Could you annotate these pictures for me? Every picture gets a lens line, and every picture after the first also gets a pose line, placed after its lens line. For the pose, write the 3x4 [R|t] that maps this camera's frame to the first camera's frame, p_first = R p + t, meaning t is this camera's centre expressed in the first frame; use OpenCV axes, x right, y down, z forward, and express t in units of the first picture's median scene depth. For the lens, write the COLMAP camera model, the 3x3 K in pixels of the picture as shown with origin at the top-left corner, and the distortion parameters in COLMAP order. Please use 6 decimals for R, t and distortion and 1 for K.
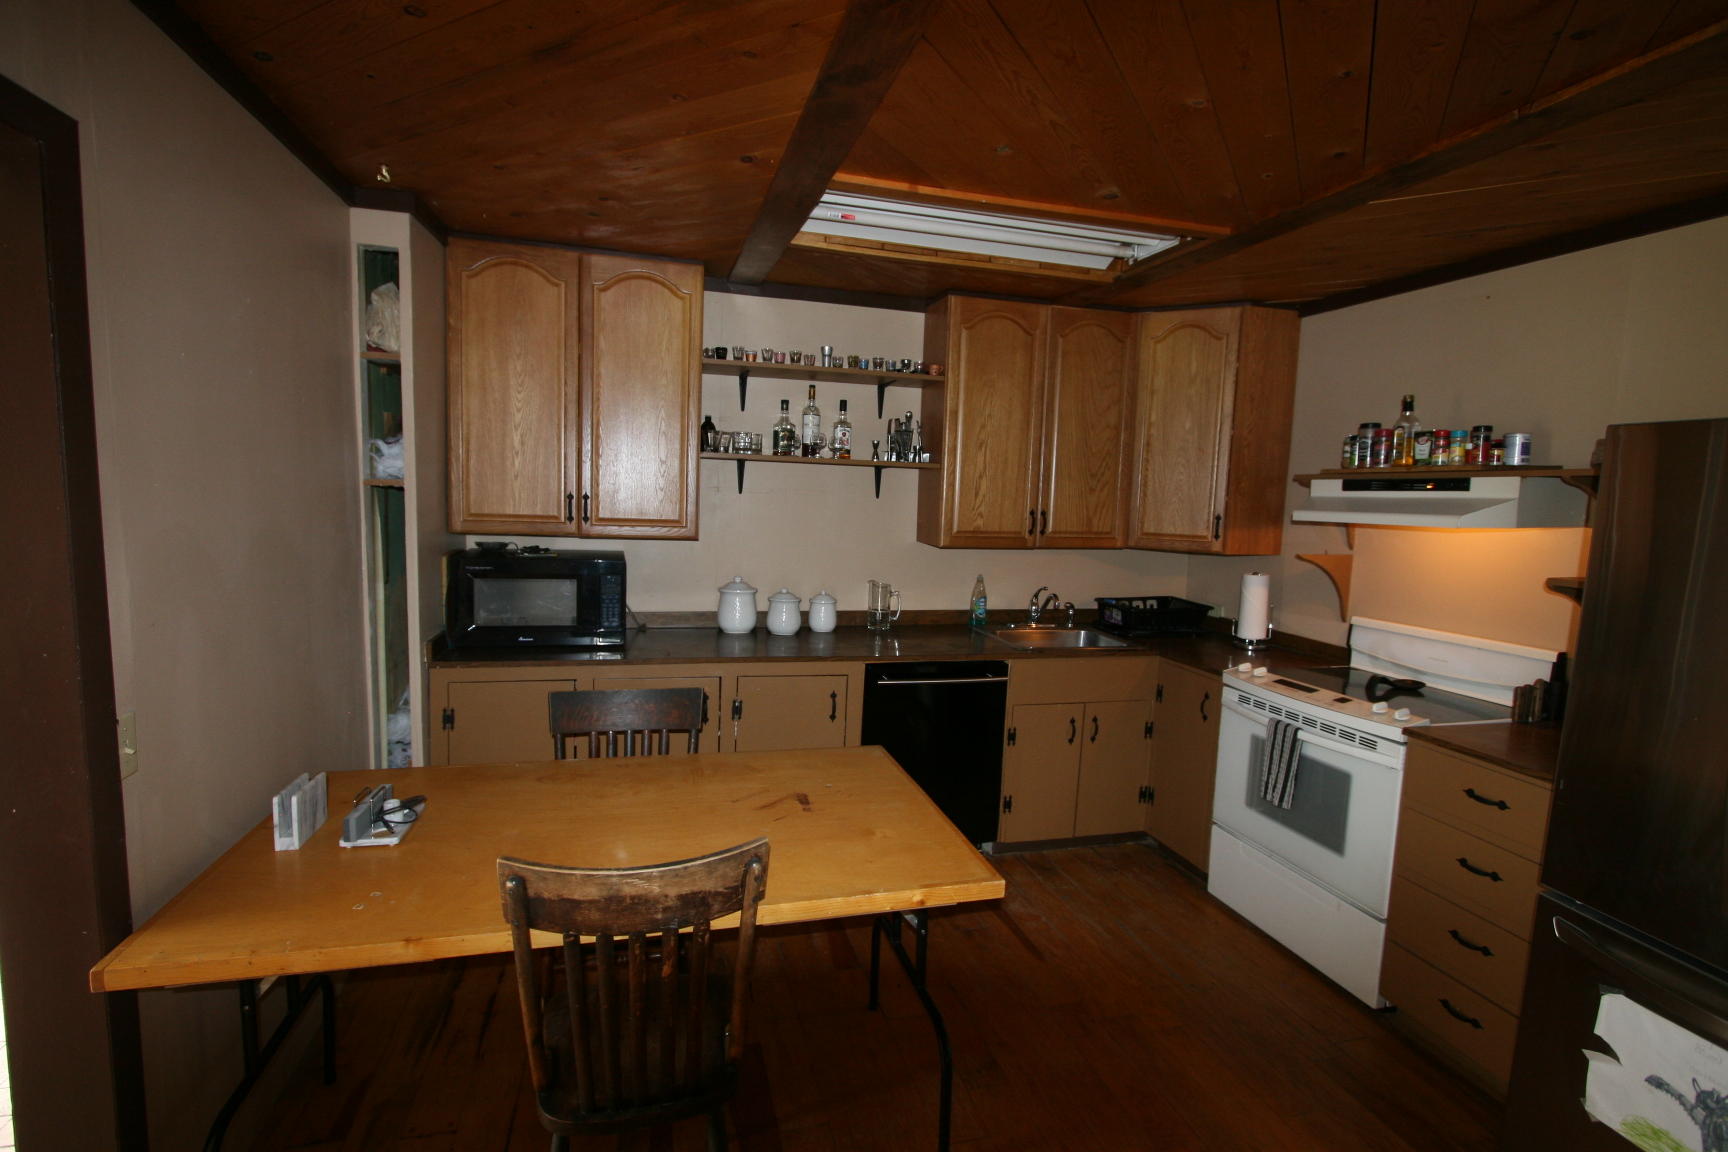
lens RADIAL K [[805.7, 0, 862.0], [0, 805.7, 577.5], [0, 0, 1]] dist [-0.015806, 0.002512]
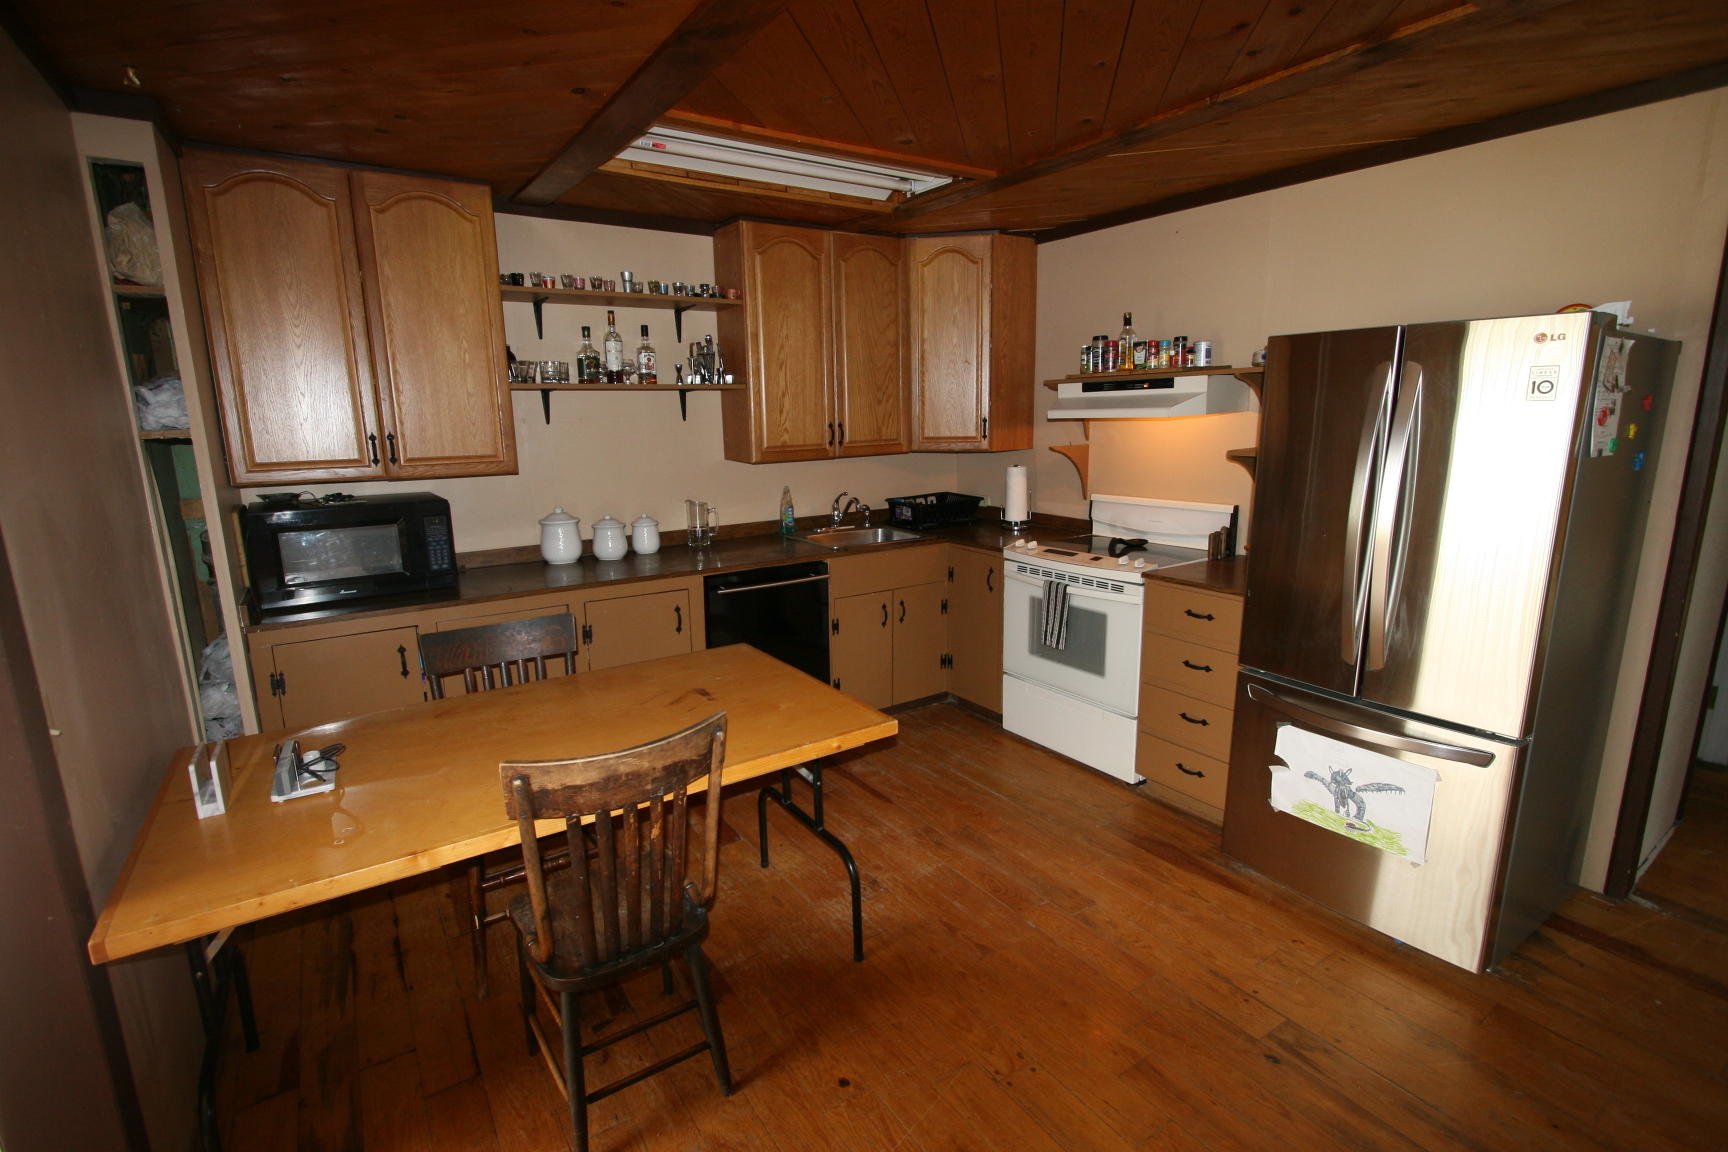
lens RADIAL K [[805.7, 0, 862.0], [0, 805.7, 577.5], [0, 0, 1]] dist [-0.015806, 0.002512]
pose [[0.945821, -0.116662, 0.303006, -0.131065], [0.085821, 0.989856, 0.113226, 0.004962], [-0.313141, -0.081087, 0.946239, -0.089428]]
